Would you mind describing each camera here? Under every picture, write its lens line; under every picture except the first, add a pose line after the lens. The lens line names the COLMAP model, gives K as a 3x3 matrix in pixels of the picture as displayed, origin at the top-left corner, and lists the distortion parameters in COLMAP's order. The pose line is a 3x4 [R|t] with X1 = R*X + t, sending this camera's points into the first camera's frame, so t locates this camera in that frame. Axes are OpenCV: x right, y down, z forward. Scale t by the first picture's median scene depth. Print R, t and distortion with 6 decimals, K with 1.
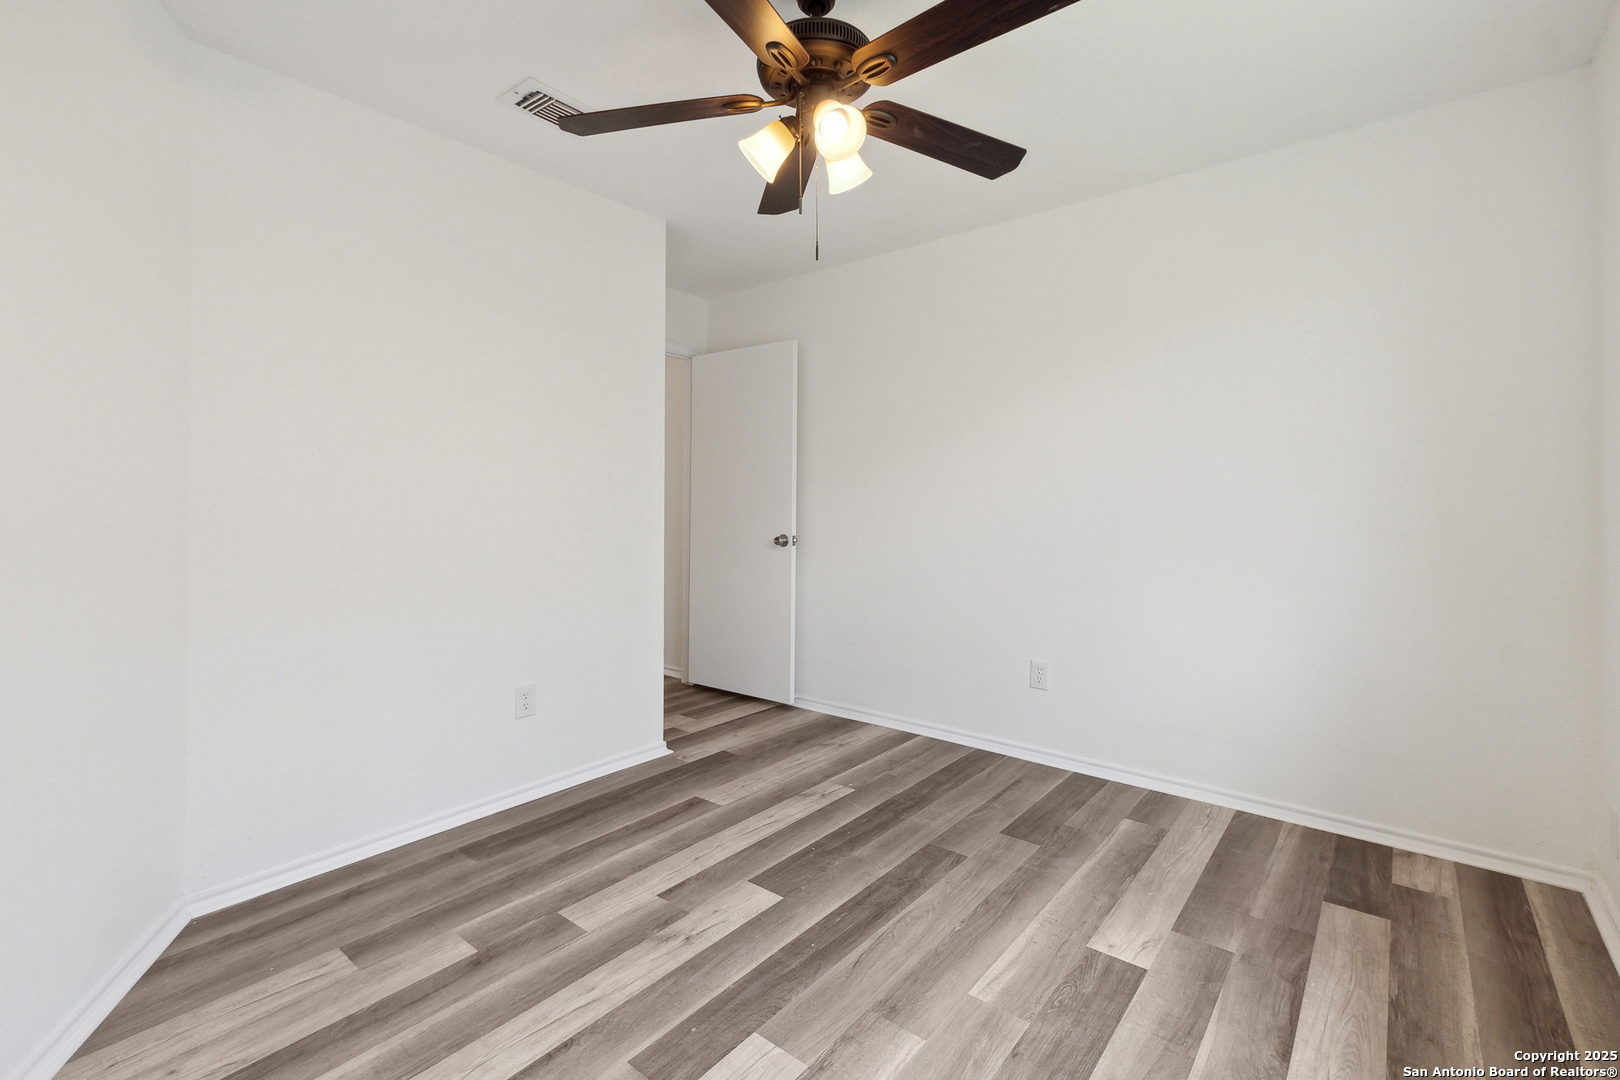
lens RADIAL K [[707.1, 0, 808.4], [0, 707.1, 527.3], [0, 0, 1]] dist [-0.004929, -0.000589]
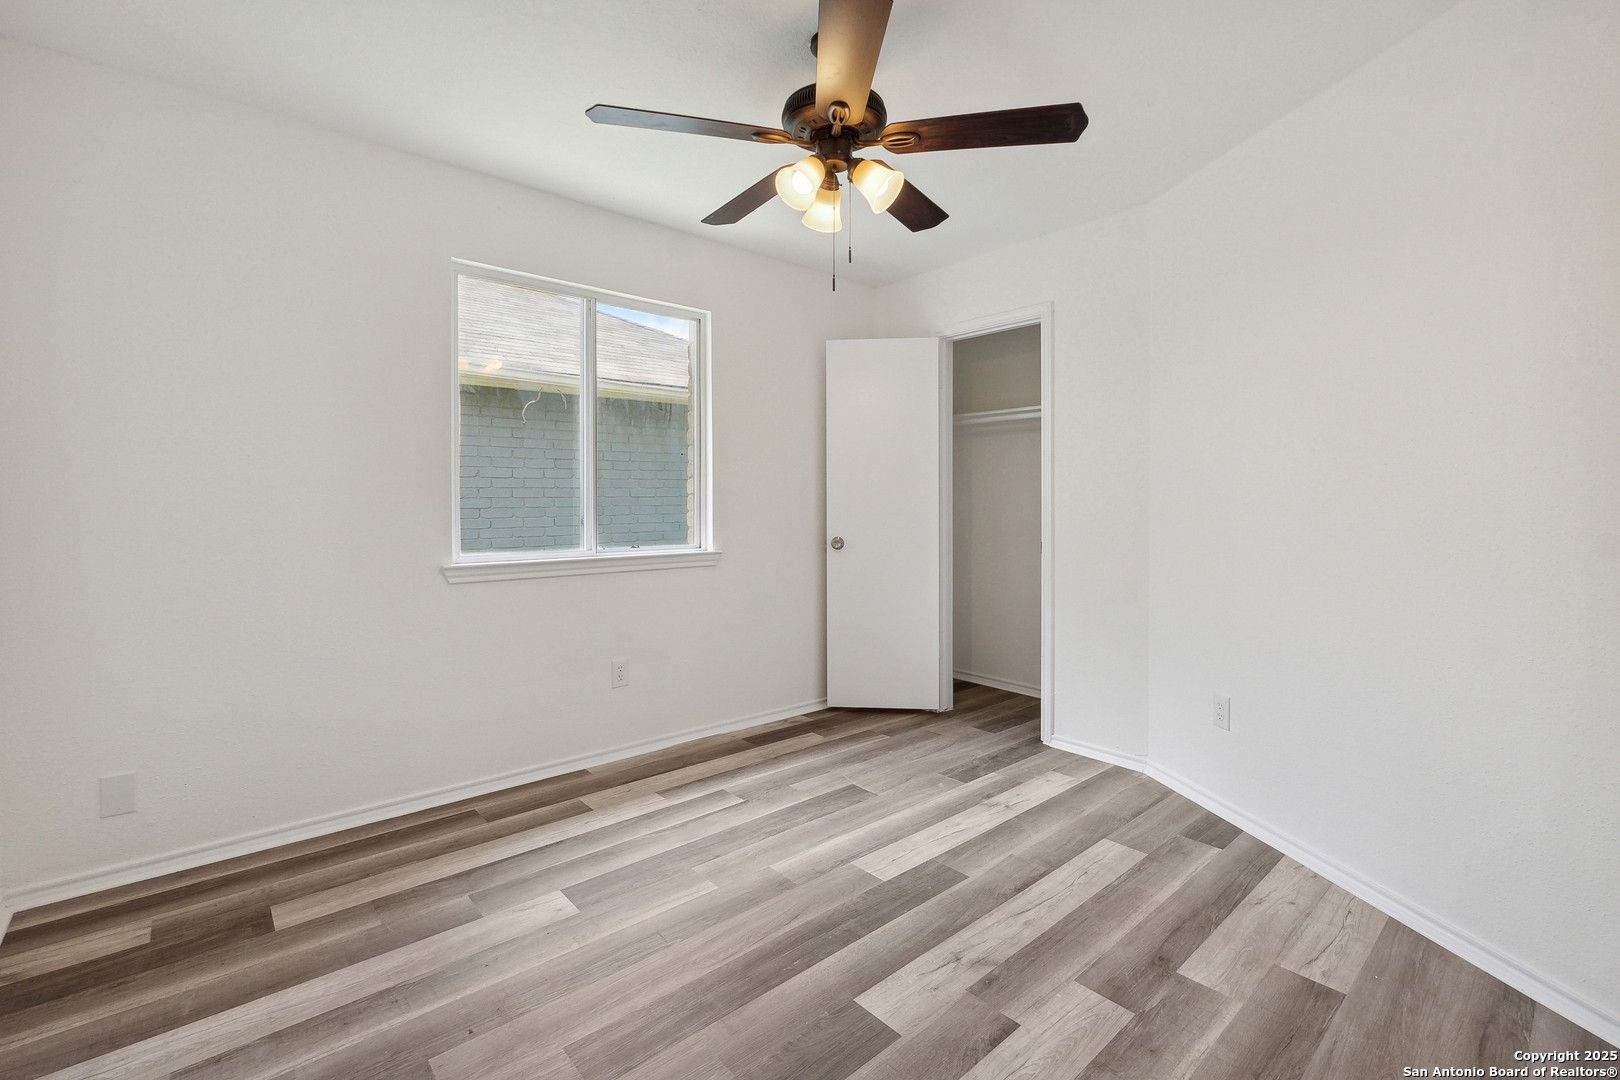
lens RADIAL K [[707.1, 0, 808.4], [0, 707.1, 527.3], [0, 0, 1]] dist [-0.004929, -0.000589]
pose [[-0.986956, -0.008298, 0.160777, -0.120205], [0.002818, 0.997627, 0.068788, -0.069996], [-0.160966, 0.068344, -0.984591, 1.943624]]
